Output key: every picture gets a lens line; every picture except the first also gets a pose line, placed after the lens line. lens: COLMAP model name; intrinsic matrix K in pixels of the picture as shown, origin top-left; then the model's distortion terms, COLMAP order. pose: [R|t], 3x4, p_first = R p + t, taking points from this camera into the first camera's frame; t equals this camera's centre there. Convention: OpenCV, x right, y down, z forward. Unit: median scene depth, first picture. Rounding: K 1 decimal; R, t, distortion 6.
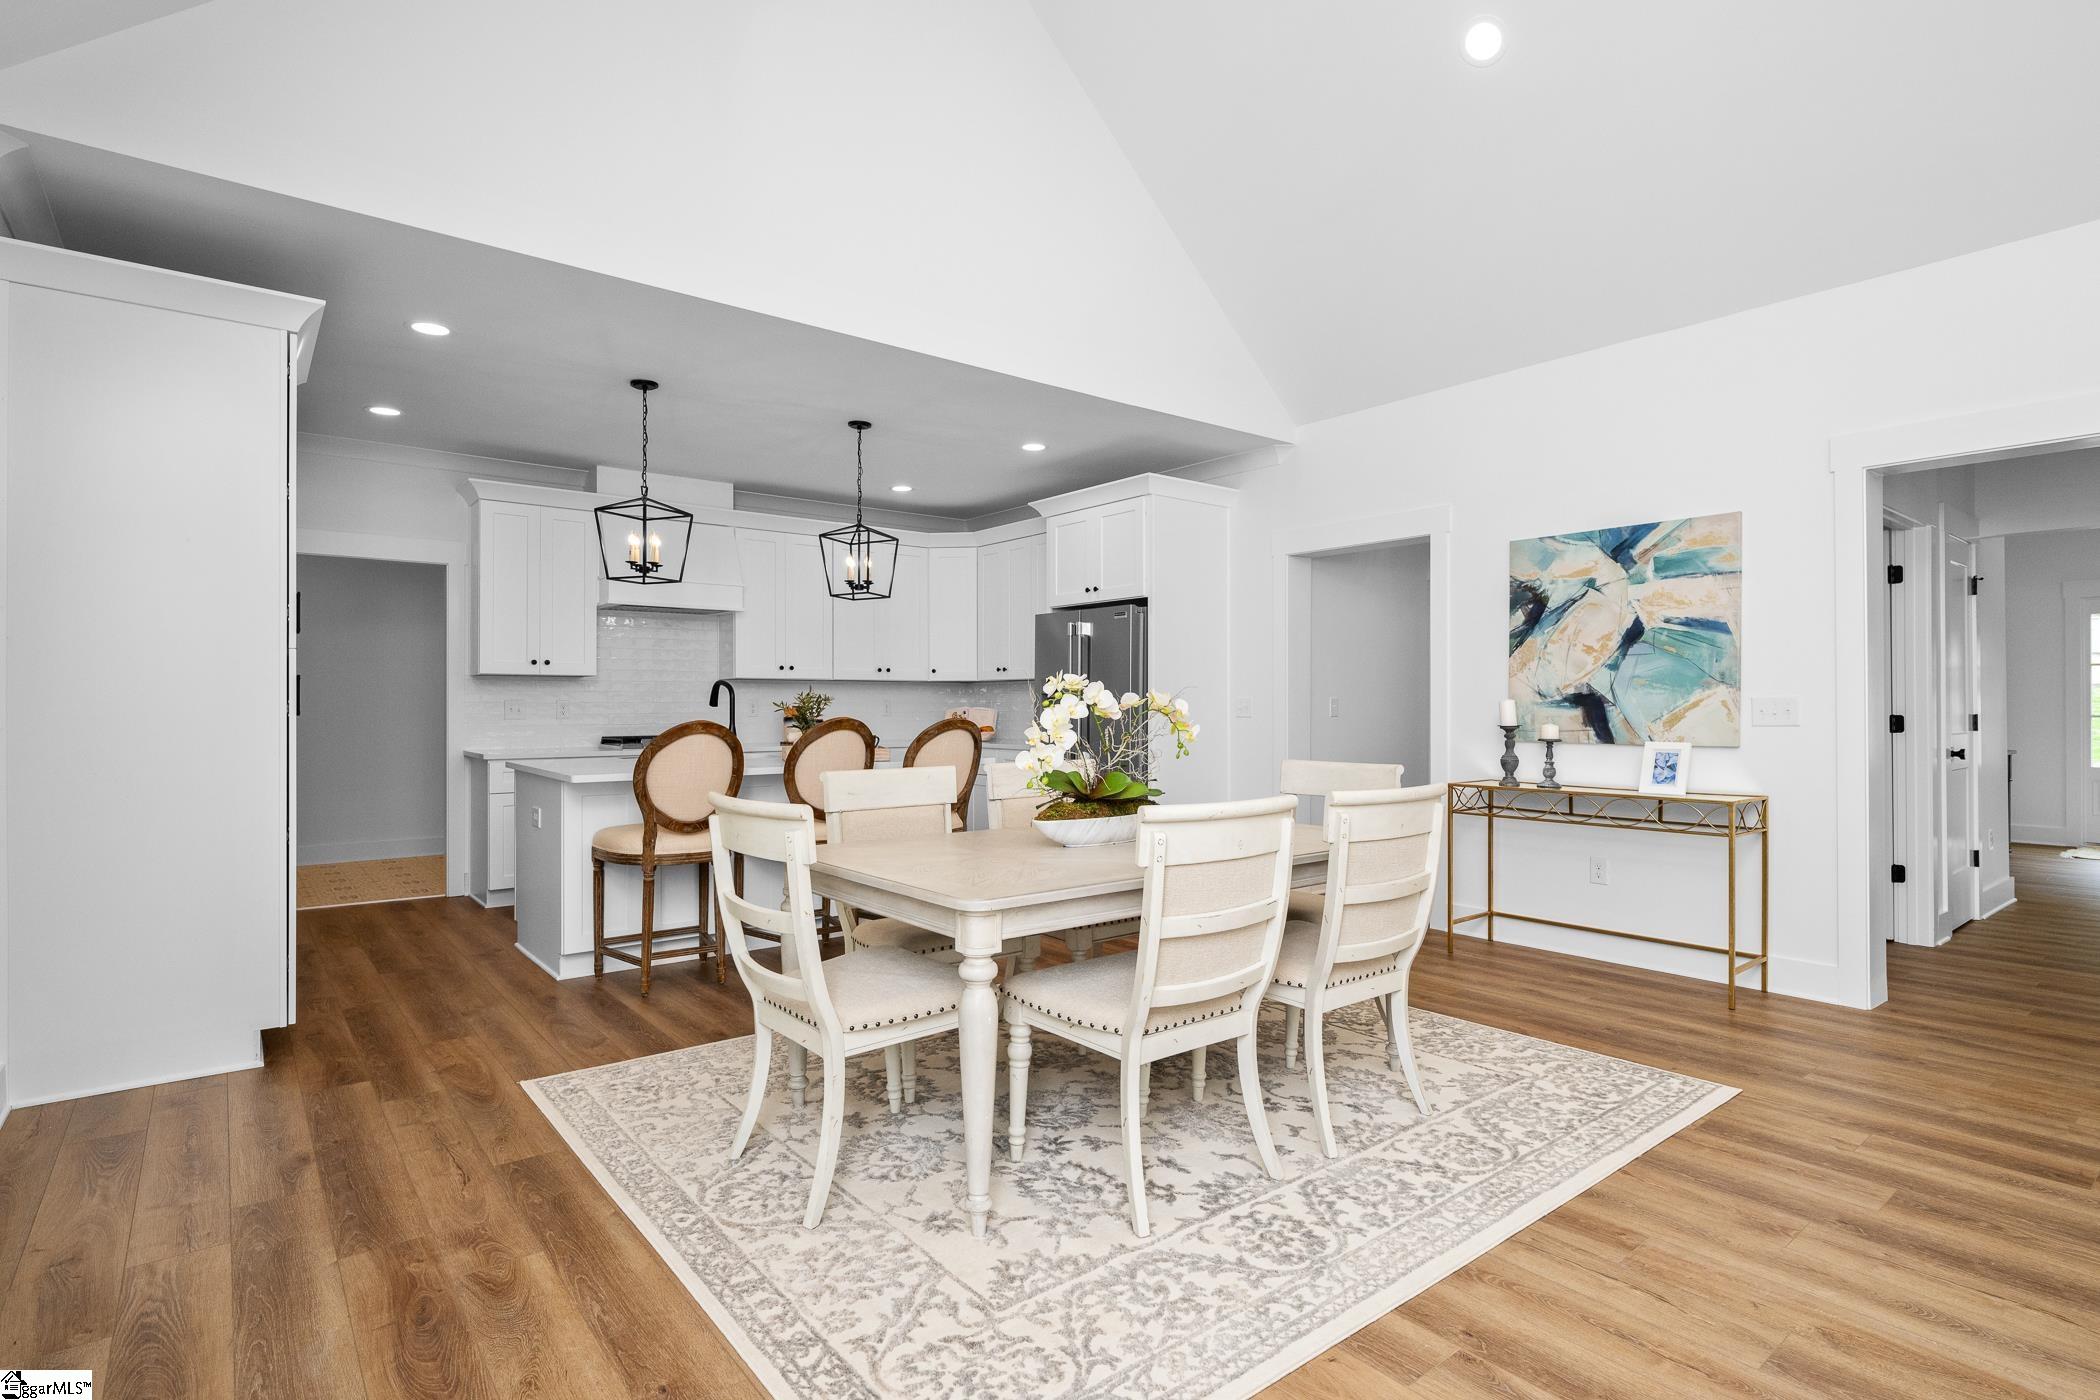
lens RADIAL K [[1035.0, 0, 1050.0], [0, 1035.0, 700.0], [0, 0, 1]] dist [-0.001734, -0.000245]
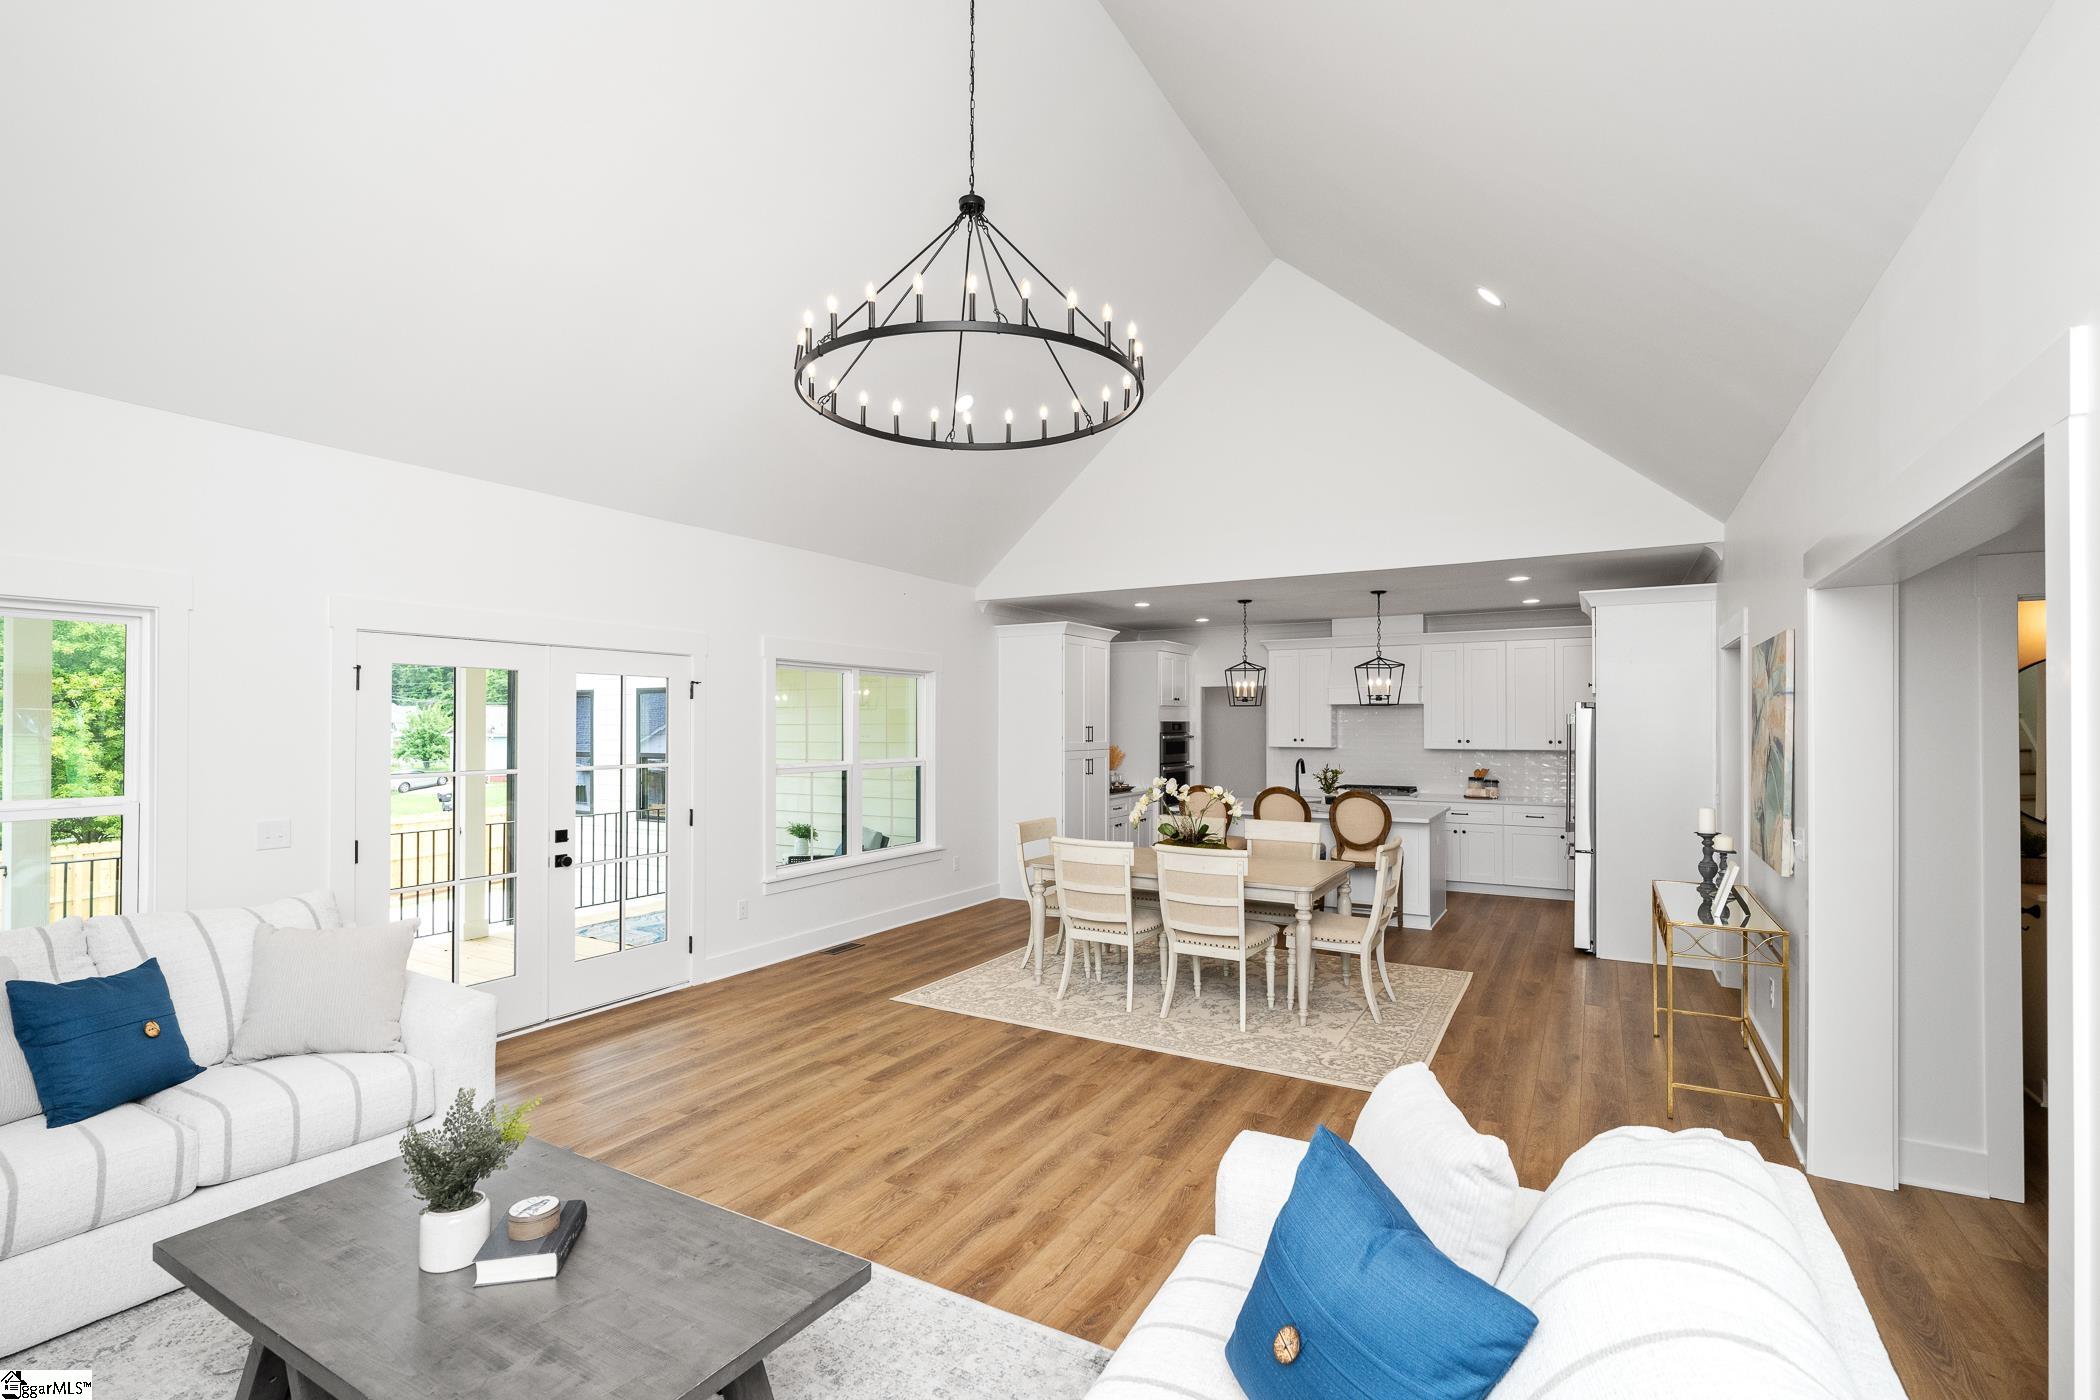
lens RADIAL K [[957.7, 0, 1046.2], [0, 957.7, 724.4], [0, 0, 1]] dist [-0.000213, -0.000030]
pose [[0.357533, -0.000397, -0.933901, 2.103666], [0.005120, 0.999986, 0.001536, -0.169363], [0.933887, -0.005331, 0.357530, 0.086488]]
